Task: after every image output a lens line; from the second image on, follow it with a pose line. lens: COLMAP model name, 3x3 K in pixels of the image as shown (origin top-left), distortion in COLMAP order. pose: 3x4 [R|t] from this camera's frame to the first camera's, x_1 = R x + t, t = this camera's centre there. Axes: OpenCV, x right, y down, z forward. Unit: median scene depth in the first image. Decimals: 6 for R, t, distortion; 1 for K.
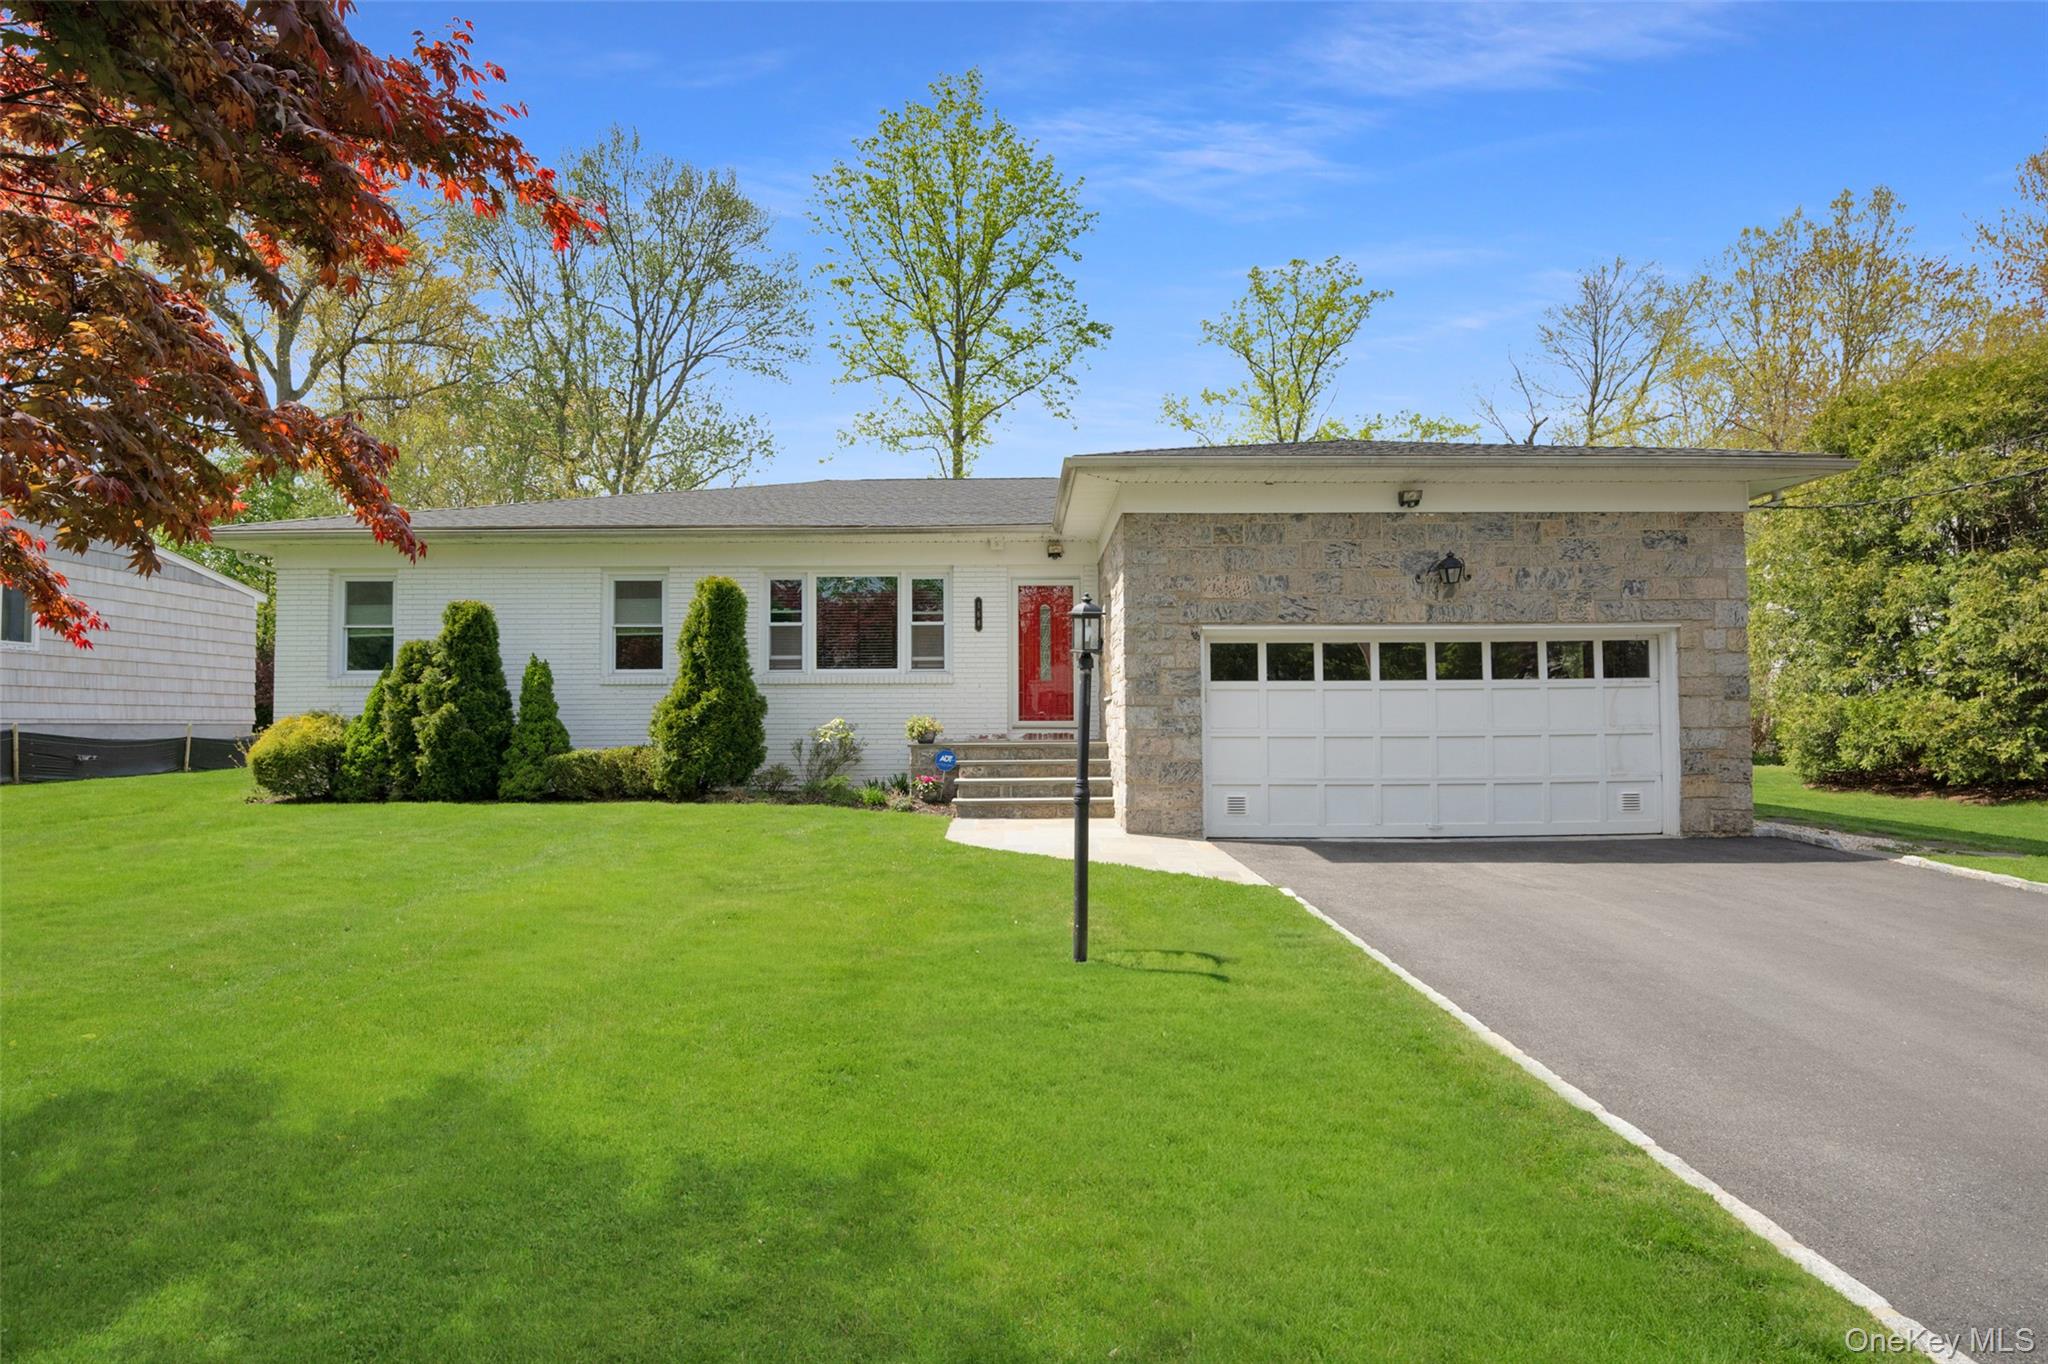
lens RADIAL K [[1105.9, 0, 993.1], [0, 1105.9, 688.0], [0, 0, 1]] dist [-0.005115, -0.000157]
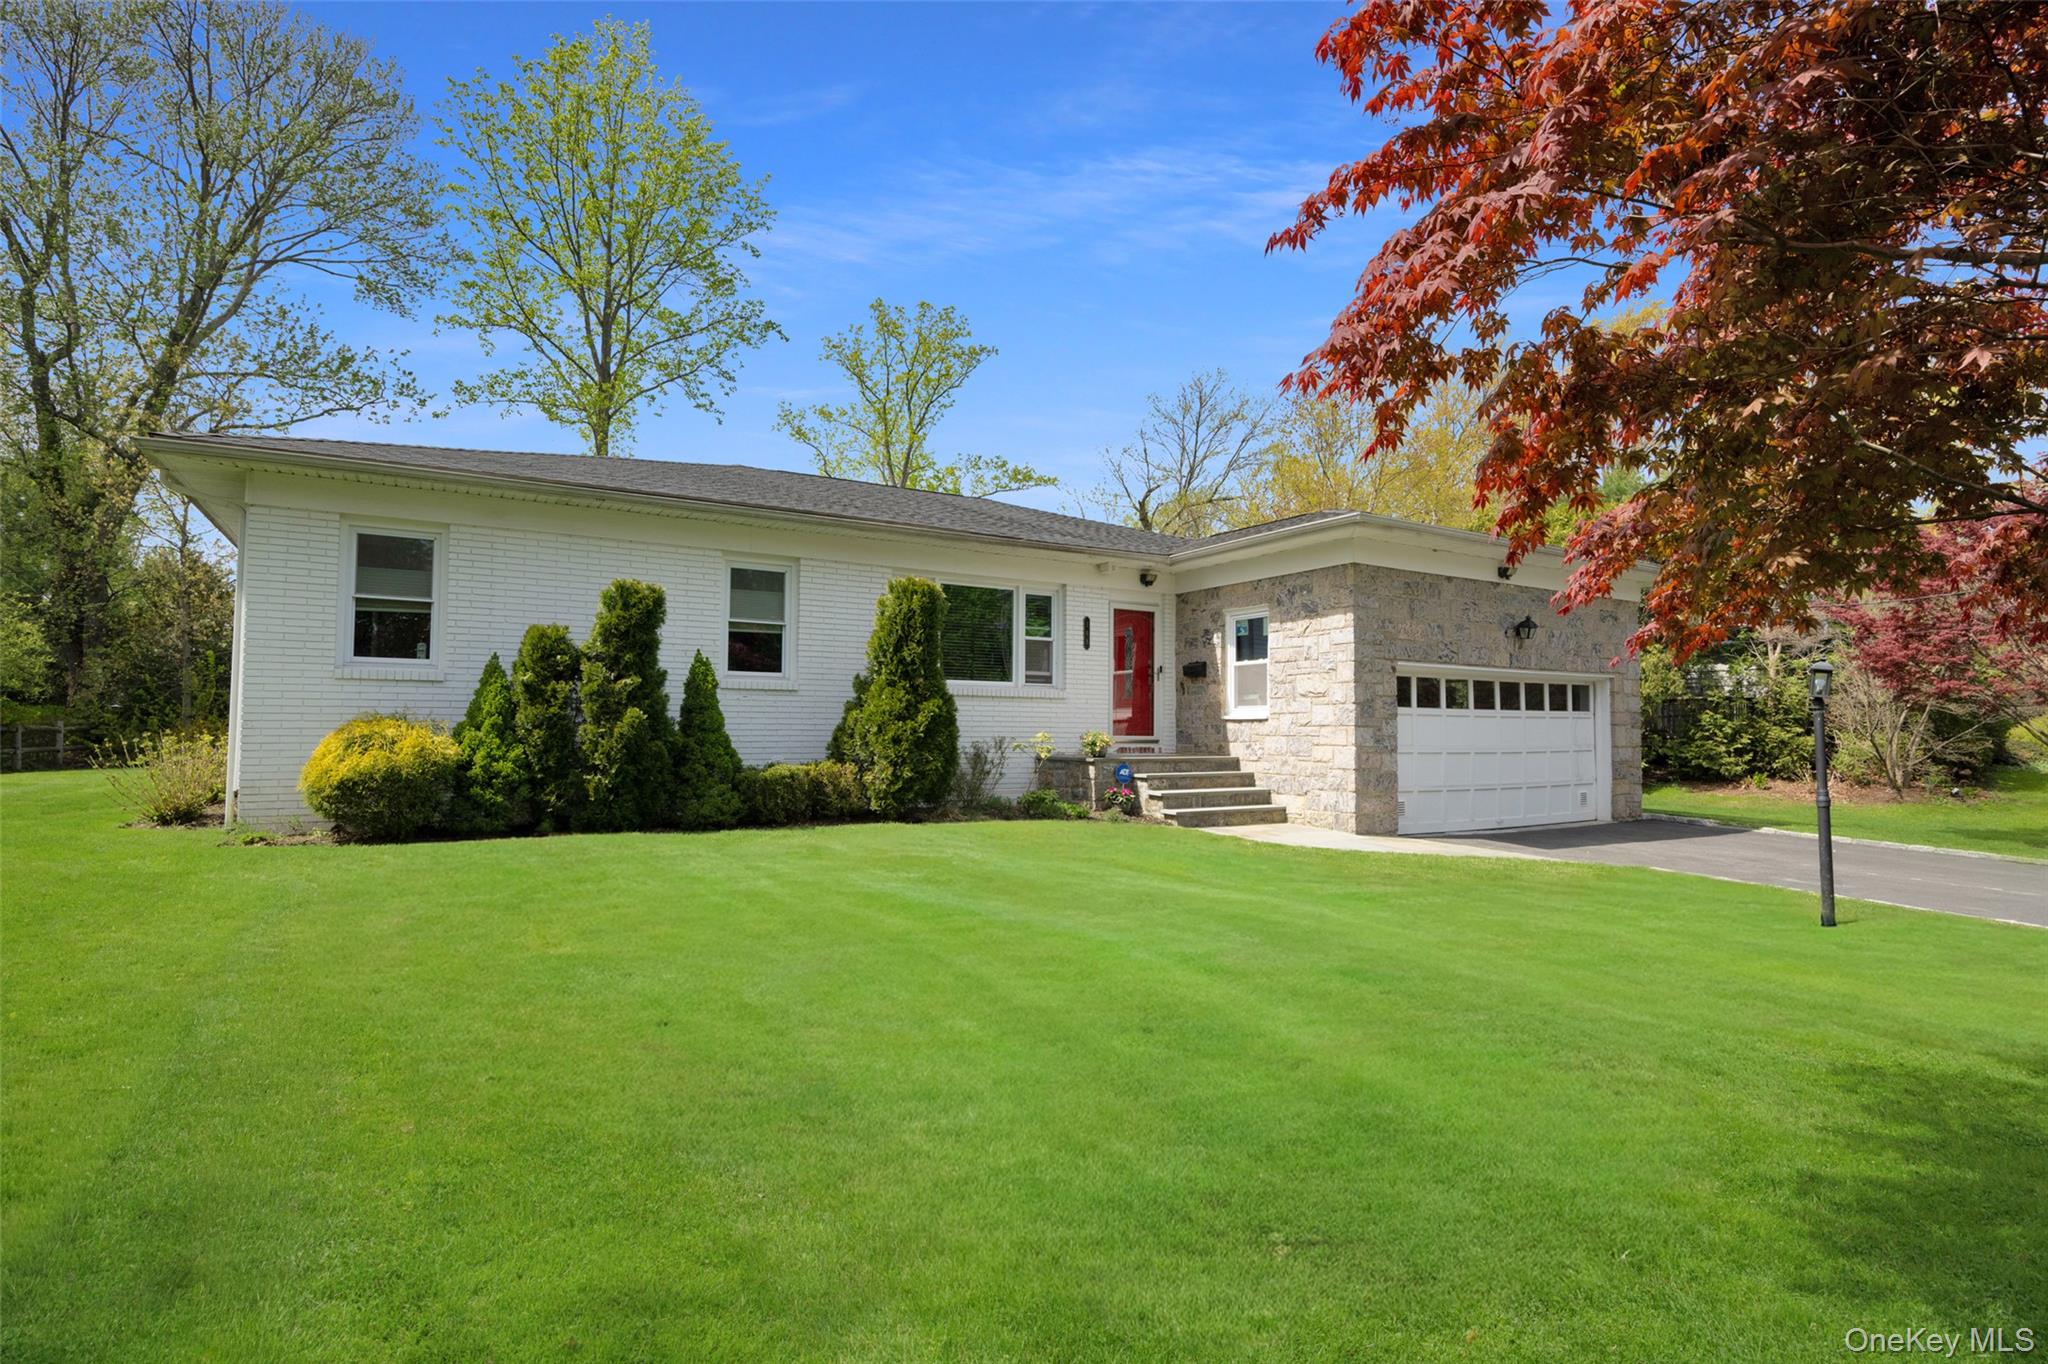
lens RADIAL K [[1105.9, 0, 993.1], [0, 1105.9, 688.0], [0, 0, 1]] dist [-0.005115, -0.000157]
pose [[0.836807, 0.032713, 0.546520, -0.700365], [-0.029162, 0.999460, -0.015172, 0.003741], [-0.546721, -0.003242, 0.837309, 0.185891]]
